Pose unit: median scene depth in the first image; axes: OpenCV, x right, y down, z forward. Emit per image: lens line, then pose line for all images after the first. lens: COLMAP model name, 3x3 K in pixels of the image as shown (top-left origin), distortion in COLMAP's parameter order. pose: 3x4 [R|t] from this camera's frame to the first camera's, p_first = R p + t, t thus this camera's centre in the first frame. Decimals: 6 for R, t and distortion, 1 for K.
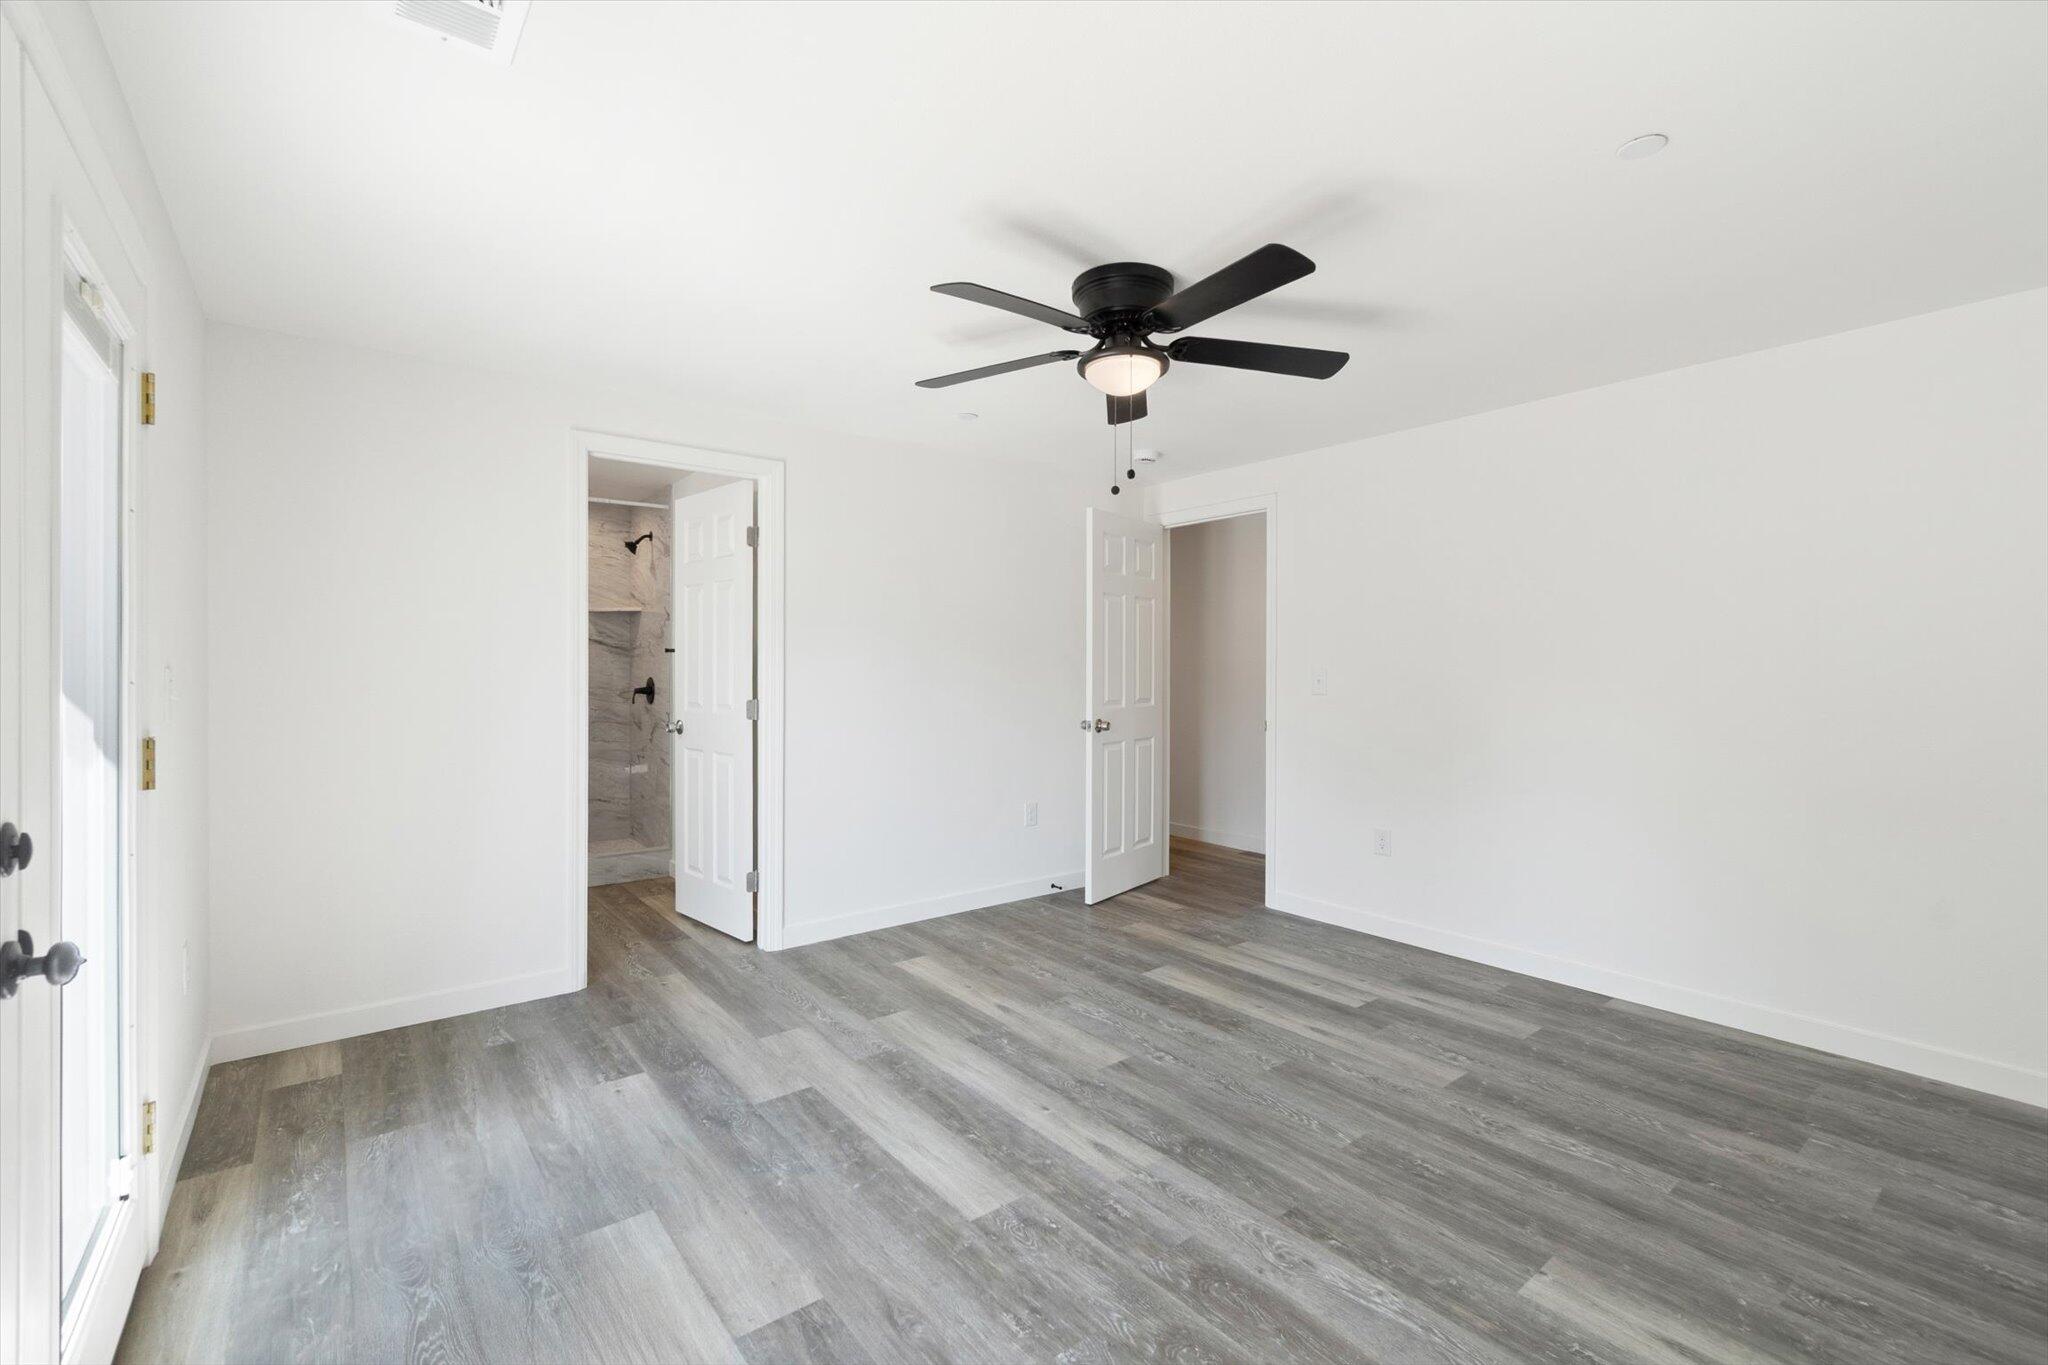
lens RADIAL K [[884.8, 0, 1022.8], [0, 884.8, 671.9], [0, 0, 1]] dist [-0.000168, -0.000031]
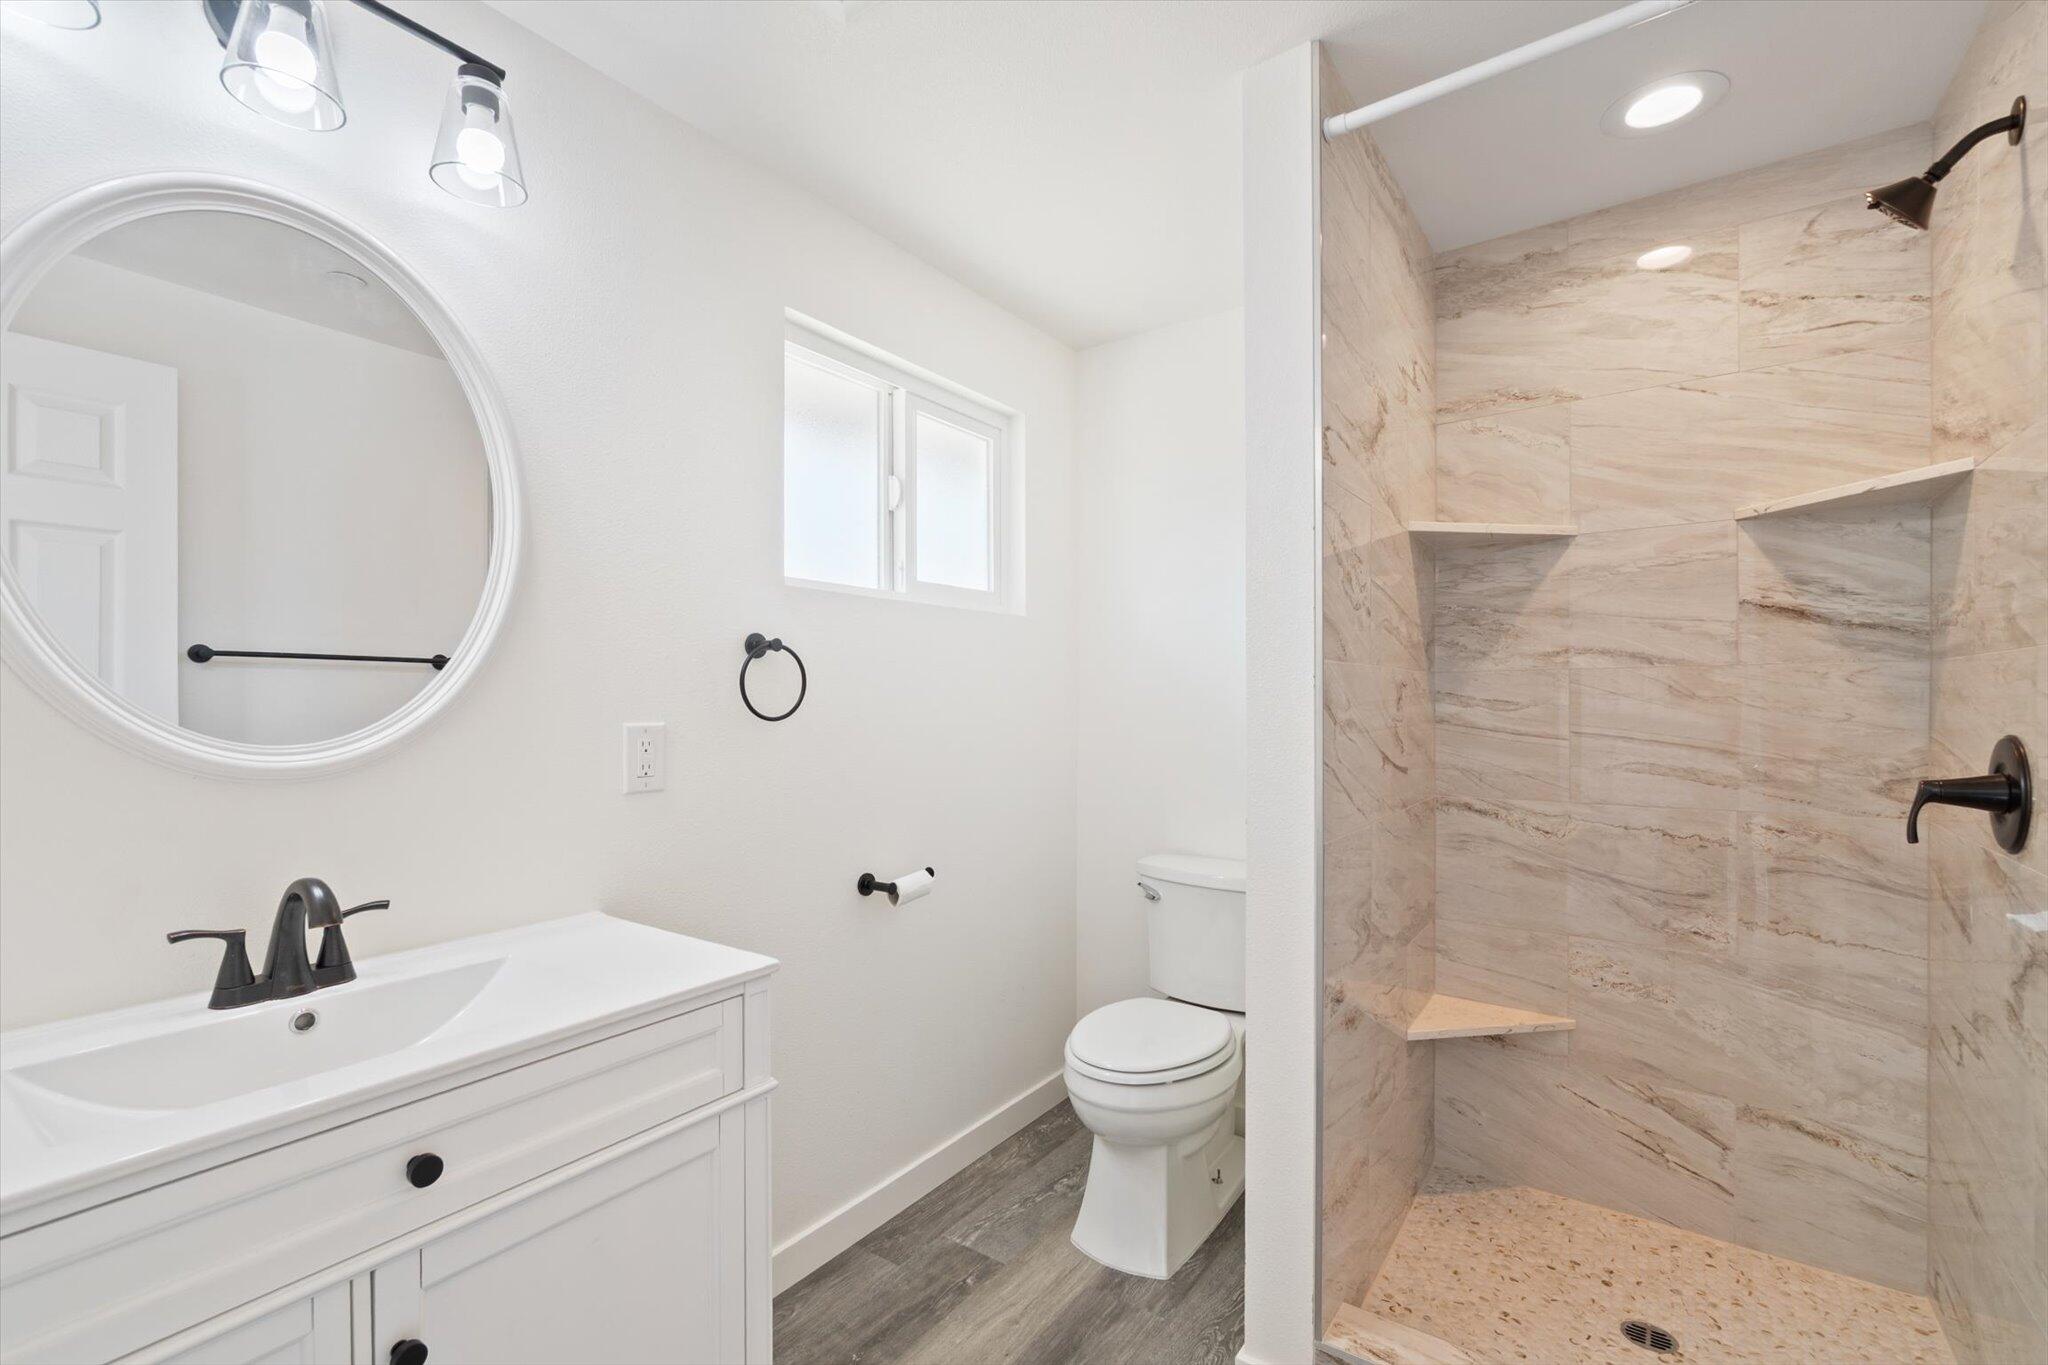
lens RADIAL K [[884.8, 0, 1023.1], [0, 884.8, 690.3], [0, 0, 1]] dist [-0.000168, -0.000031]
pose [[0.277074, 0.002807, -0.960844, -0.268178], [-0.011399, 0.999935, -0.000365, -0.003386], [0.960781, 0.011054, 0.277088, 0.681650]]
